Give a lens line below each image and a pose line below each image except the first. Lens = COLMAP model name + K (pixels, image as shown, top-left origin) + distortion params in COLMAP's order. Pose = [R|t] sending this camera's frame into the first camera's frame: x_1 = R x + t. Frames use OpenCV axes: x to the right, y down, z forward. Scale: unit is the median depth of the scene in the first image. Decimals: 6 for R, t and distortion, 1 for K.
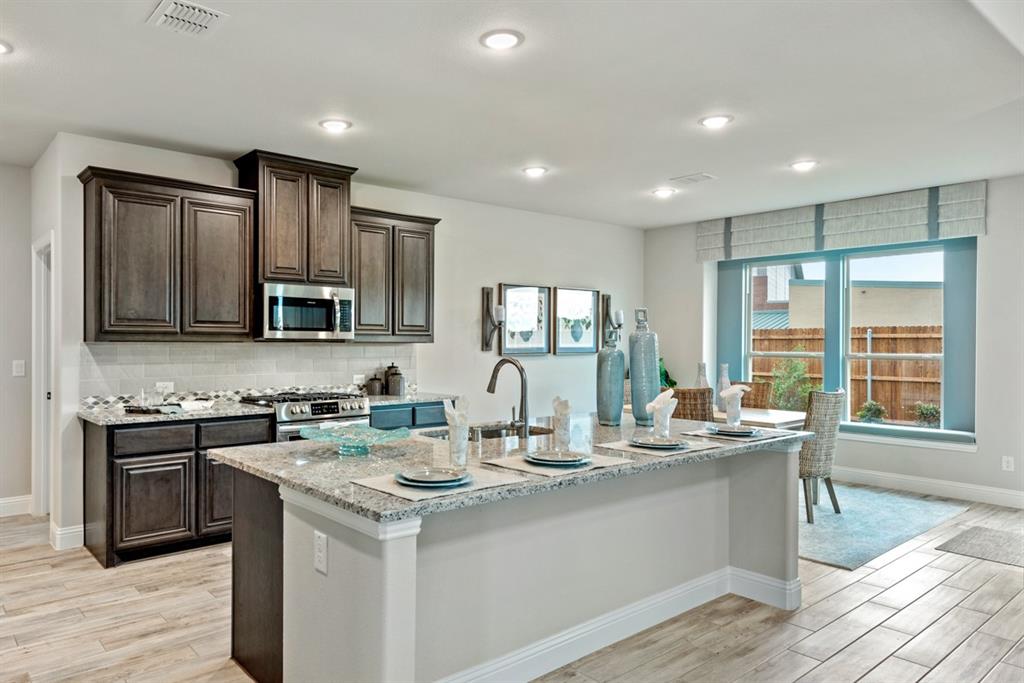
lens RADIAL K [[682.4, 0, 435.7], [0, 682.4, 351.1], [0, 0, 1]] dist [0.028862, 0.000590]
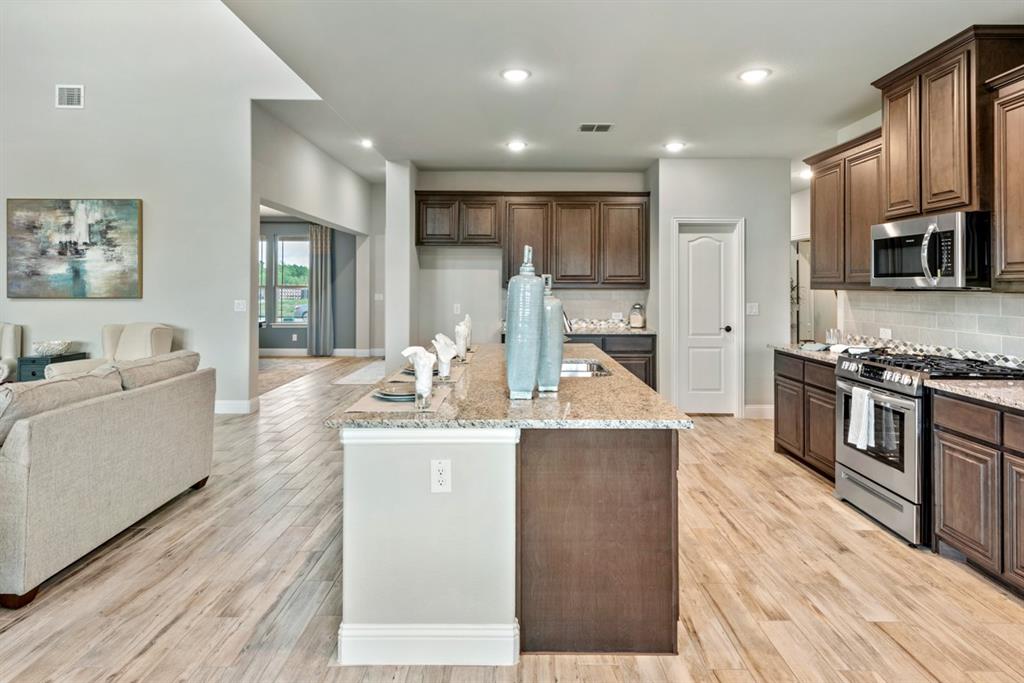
lens RADIAL K [[563.6, 0, 519.2], [0, 563.6, 280.4], [0, 0, 1]] dist [0.018736, -0.001752]
pose [[-0.616274, -0.012159, -0.787438, 0.589632], [-0.017459, 0.999846, -0.001775, -0.015819], [0.787338, 0.012654, -0.616392, 1.015828]]
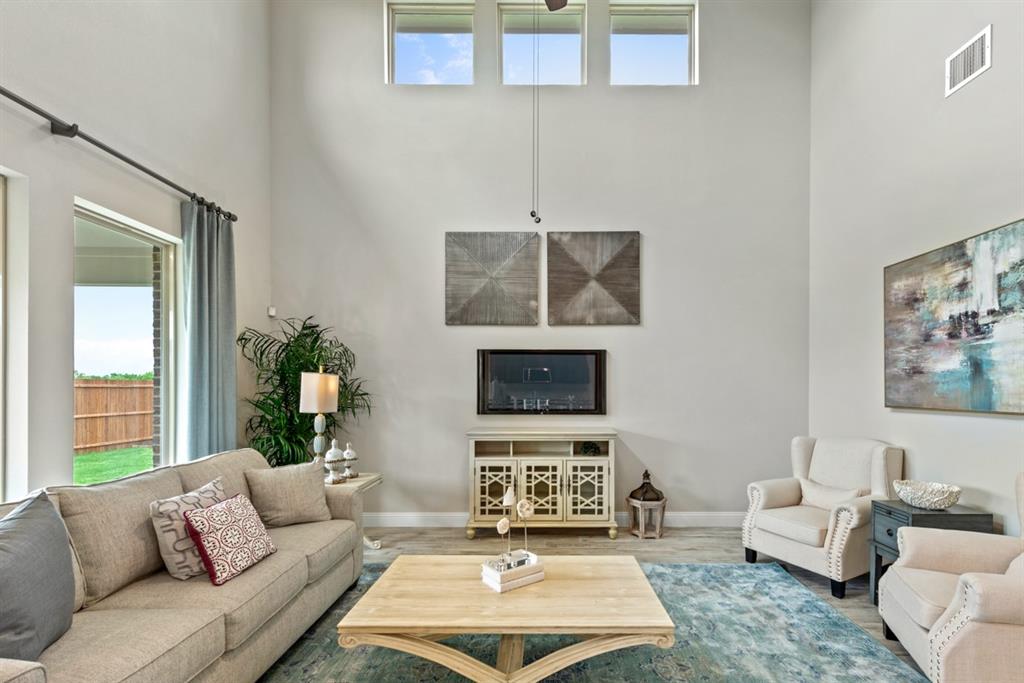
lens RADIAL K [[449.9, 0, 534.6], [0, 449.9, 386.7], [0, 0, 1]] dist [0.010923, -0.003762]
pose [[-0.775003, -0.004711, 0.631940, 0.296944], [0.004550, 0.999905, 0.013033, -0.004286], [-0.631941, 0.012976, -0.774908, 0.310093]]
